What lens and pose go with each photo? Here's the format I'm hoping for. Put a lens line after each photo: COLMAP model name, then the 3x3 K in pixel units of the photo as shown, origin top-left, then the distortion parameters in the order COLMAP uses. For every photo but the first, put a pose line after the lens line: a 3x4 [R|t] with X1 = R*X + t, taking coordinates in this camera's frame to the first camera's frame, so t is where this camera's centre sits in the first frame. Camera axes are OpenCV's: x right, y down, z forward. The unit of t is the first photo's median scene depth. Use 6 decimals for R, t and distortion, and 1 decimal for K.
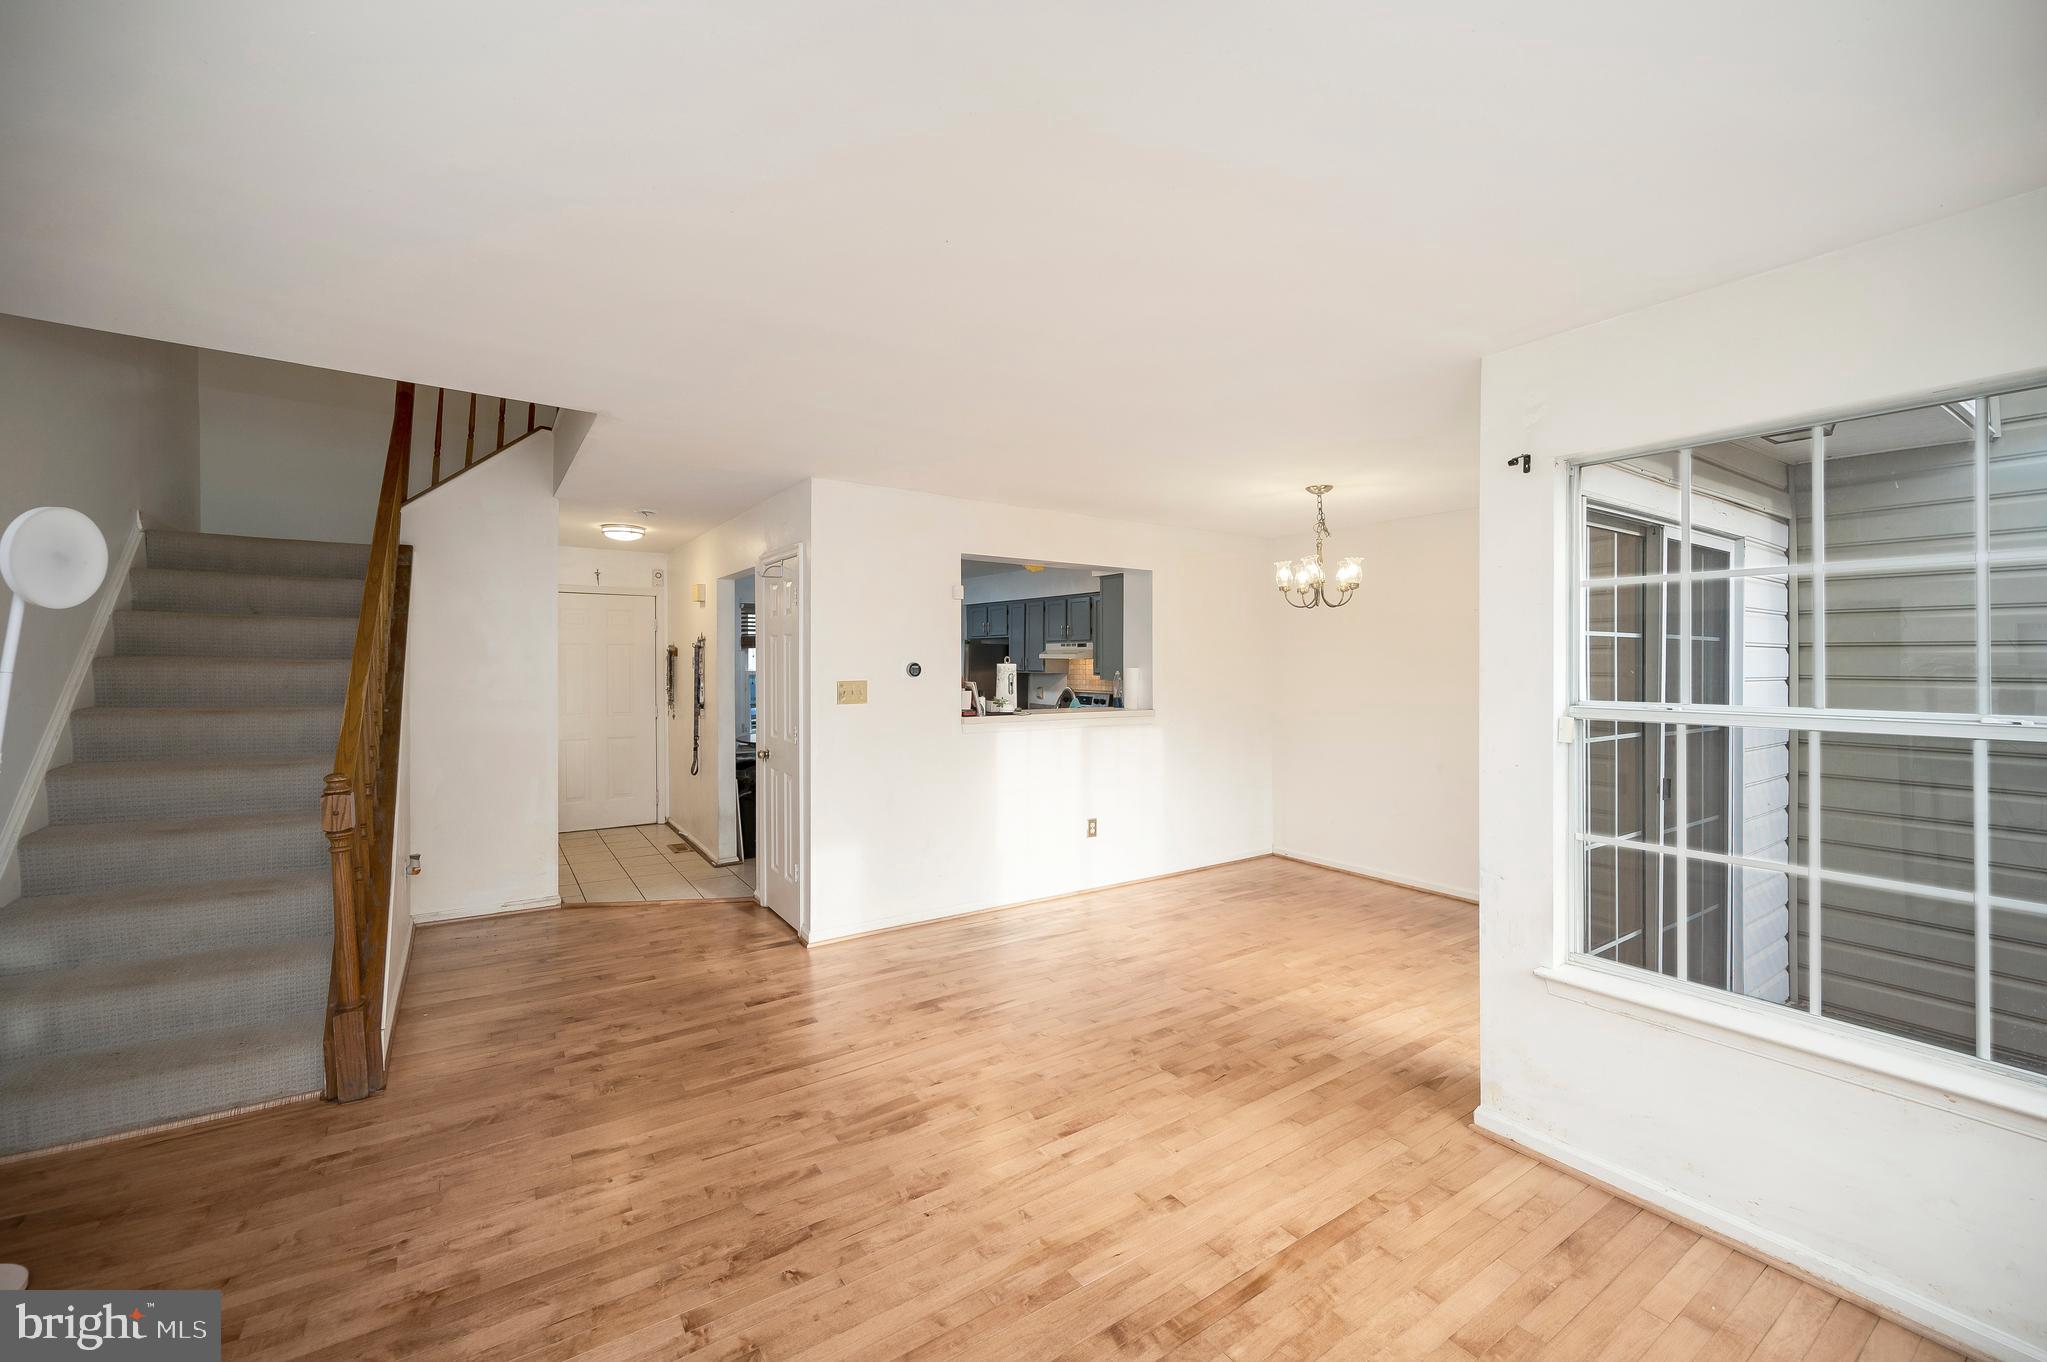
lens RADIAL K [[830.4, 0, 1018.1], [0, 830.4, 678.9], [0, 0, 1]] dist [0.001803, -0.000387]
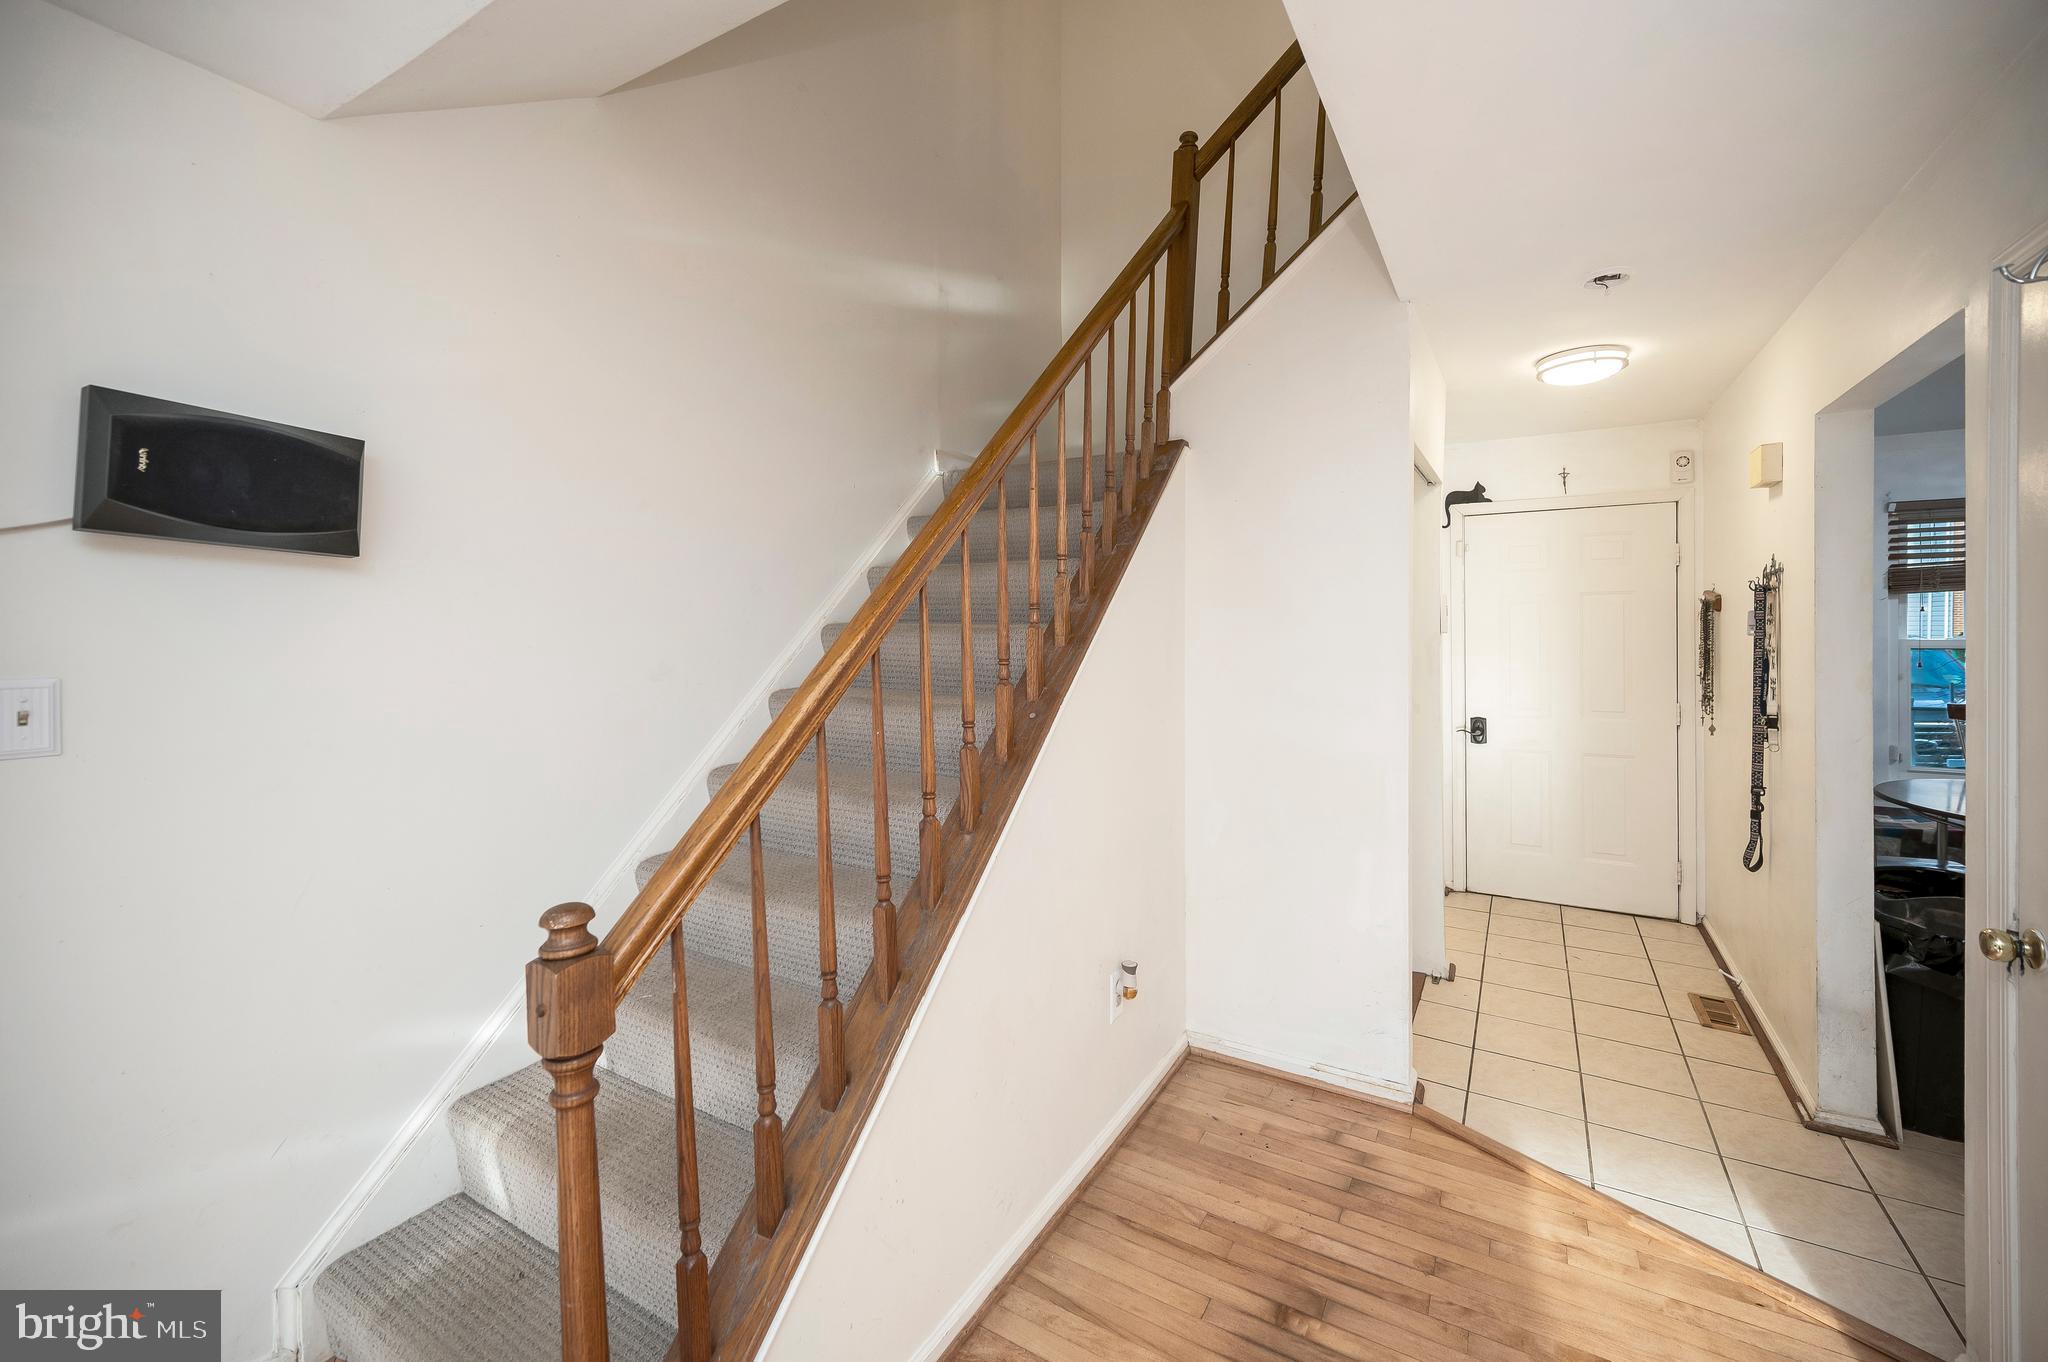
lens RADIAL K [[830.8, 0, 1048.5], [0, 830.8, 630.0], [0, 0, 1]] dist [0.001803, -0.000387]
pose [[0.448171, 0.001041, -0.893947, -0.157900], [-0.010665, 0.999934, -0.004183, -0.010436], [0.893884, 0.011408, 0.448153, 0.456685]]
